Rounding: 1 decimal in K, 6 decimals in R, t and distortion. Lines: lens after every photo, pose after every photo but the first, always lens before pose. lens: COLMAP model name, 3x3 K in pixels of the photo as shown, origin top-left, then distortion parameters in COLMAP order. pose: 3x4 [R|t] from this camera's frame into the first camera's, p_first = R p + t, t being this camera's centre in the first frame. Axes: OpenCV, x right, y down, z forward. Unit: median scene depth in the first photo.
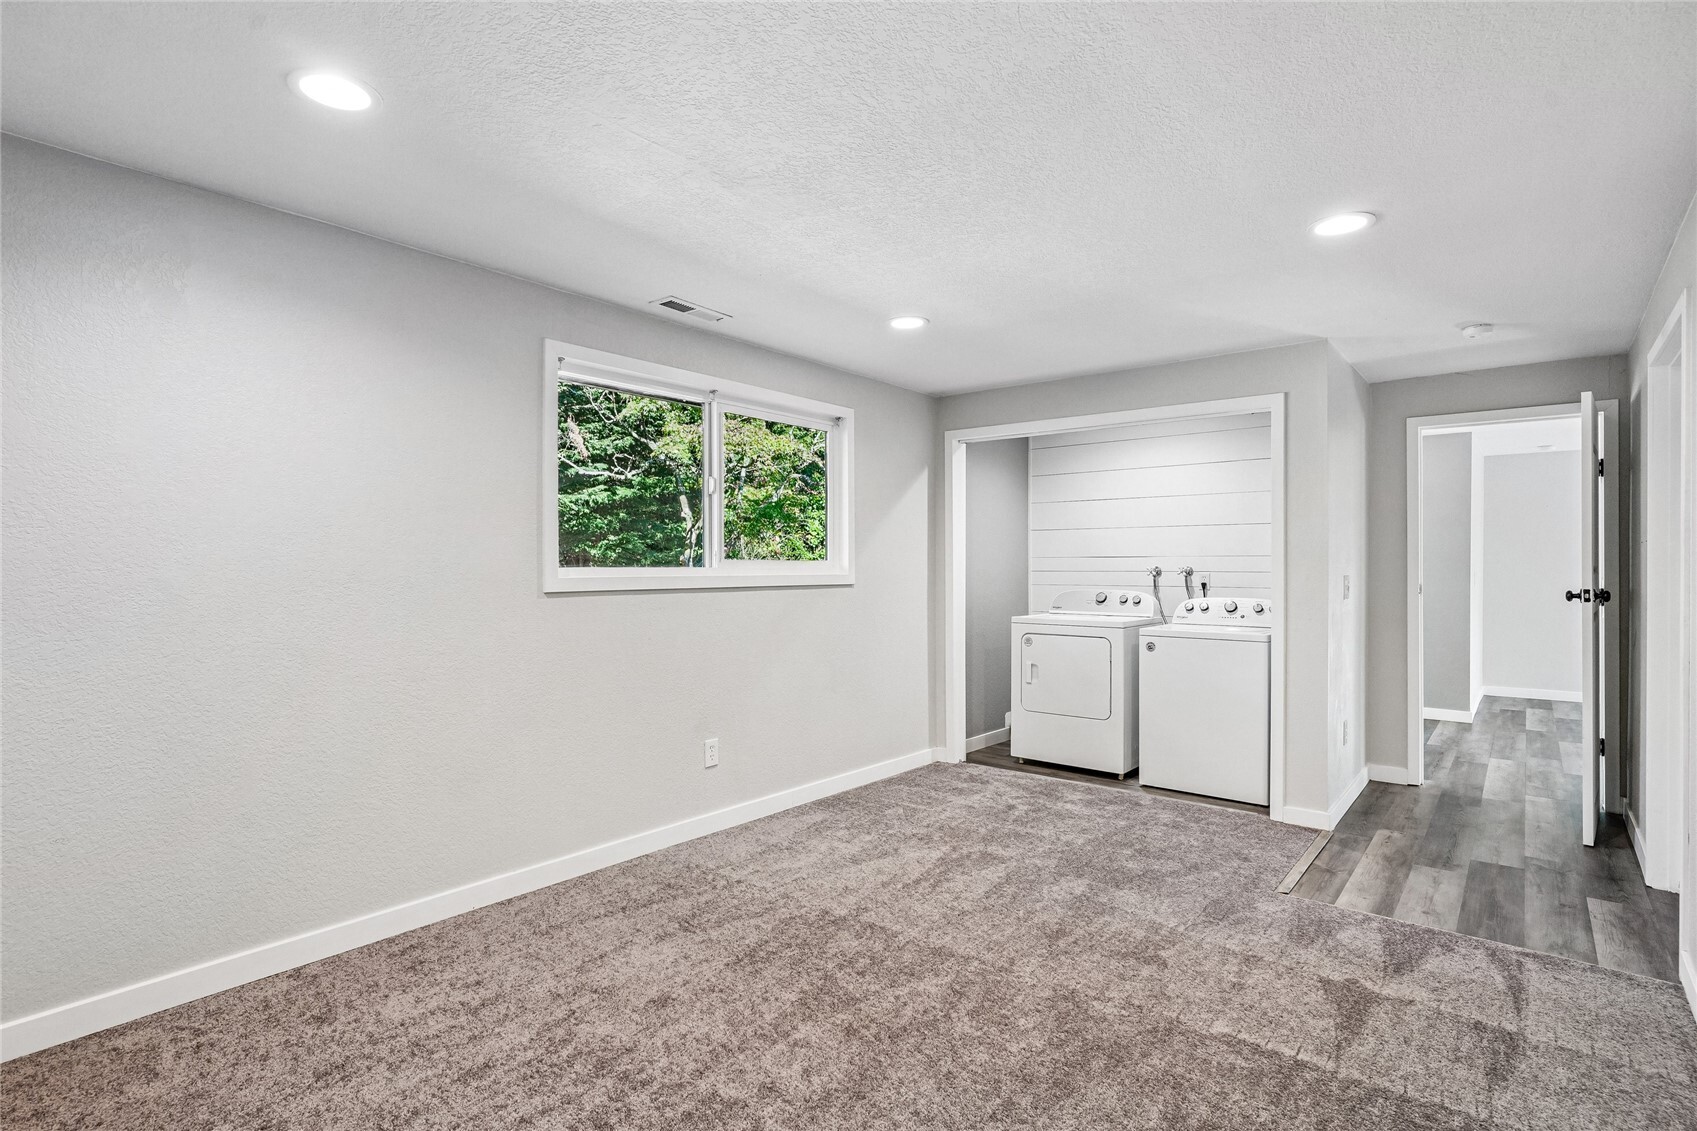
lens RADIAL K [[797.4, 0, 848.5], [0, 797.4, 565.5], [0, 0, 1]] dist [-0.009198, 0.001464]
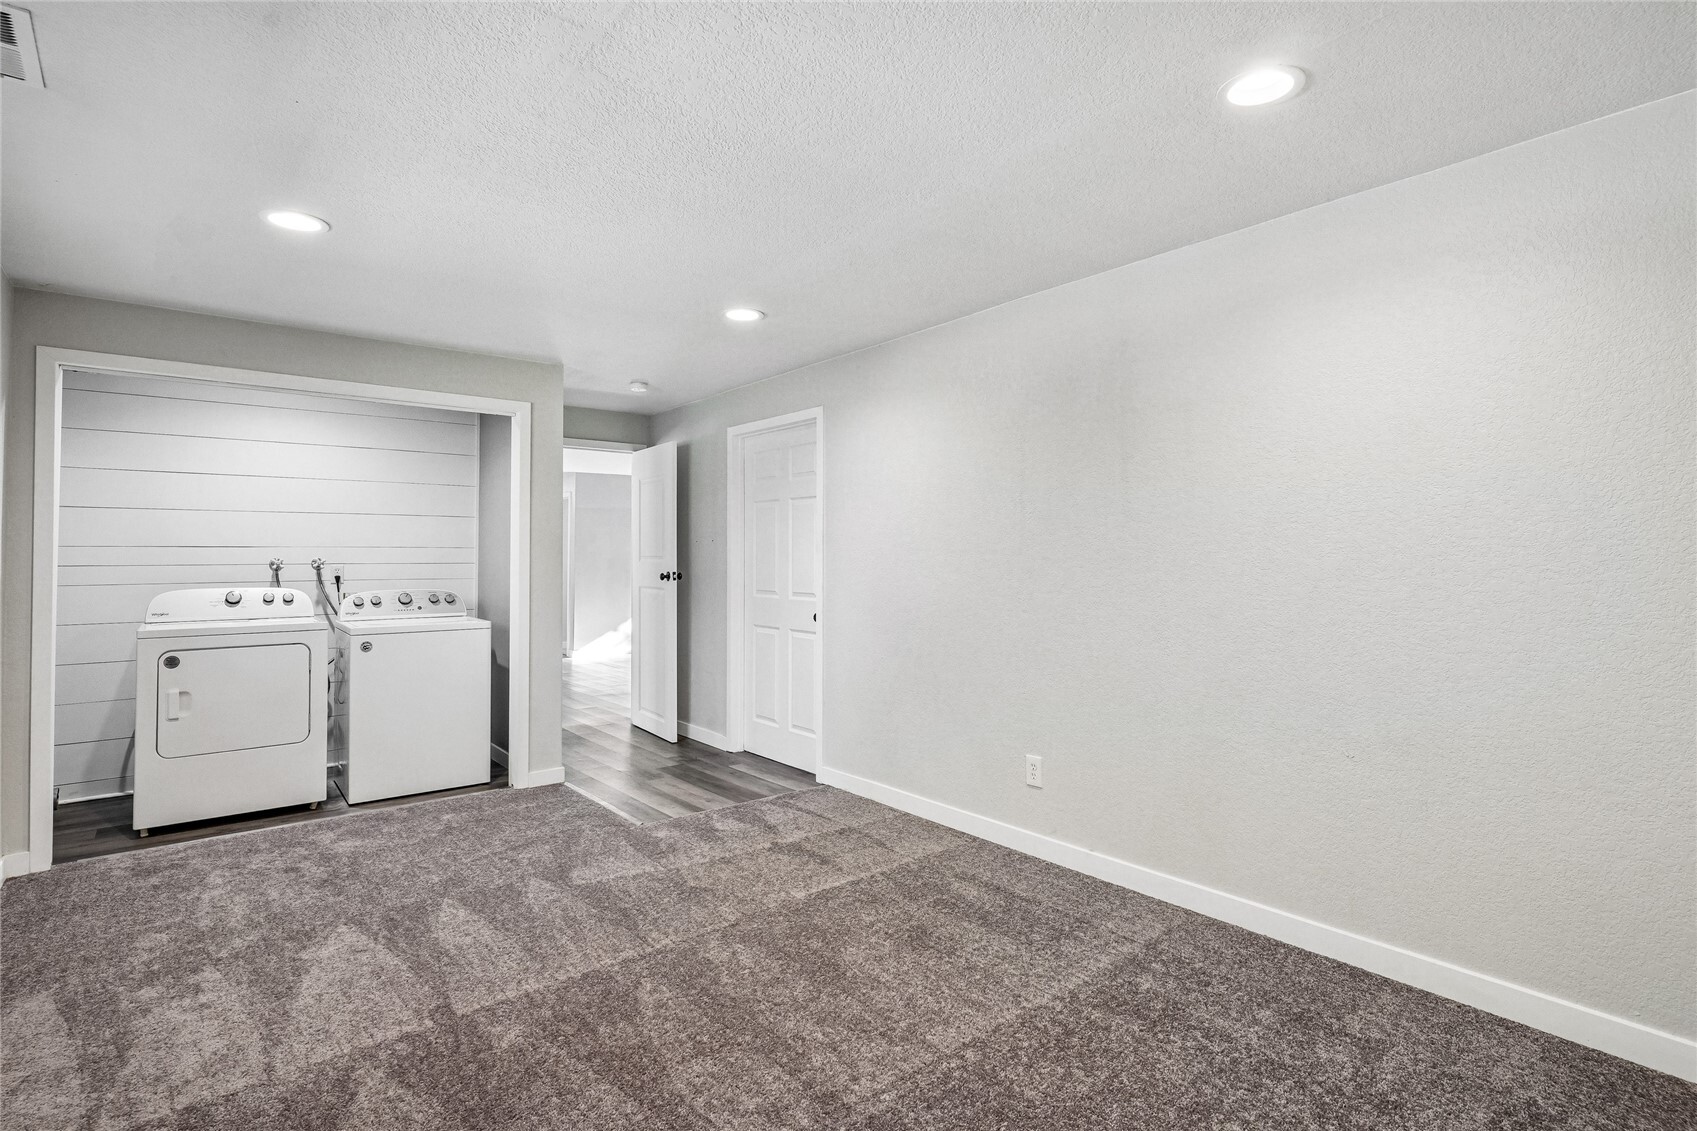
lens RADIAL K [[797.4, 0, 848.5], [0, 797.4, 565.5], [0, 0, 1]] dist [-0.009198, 0.001464]
pose [[0.240873, -0.013789, 0.970459, -0.528725], [0.002889, 0.999905, 0.013490, -0.001766], [-0.970552, -0.000446, 0.240890, 0.372336]]
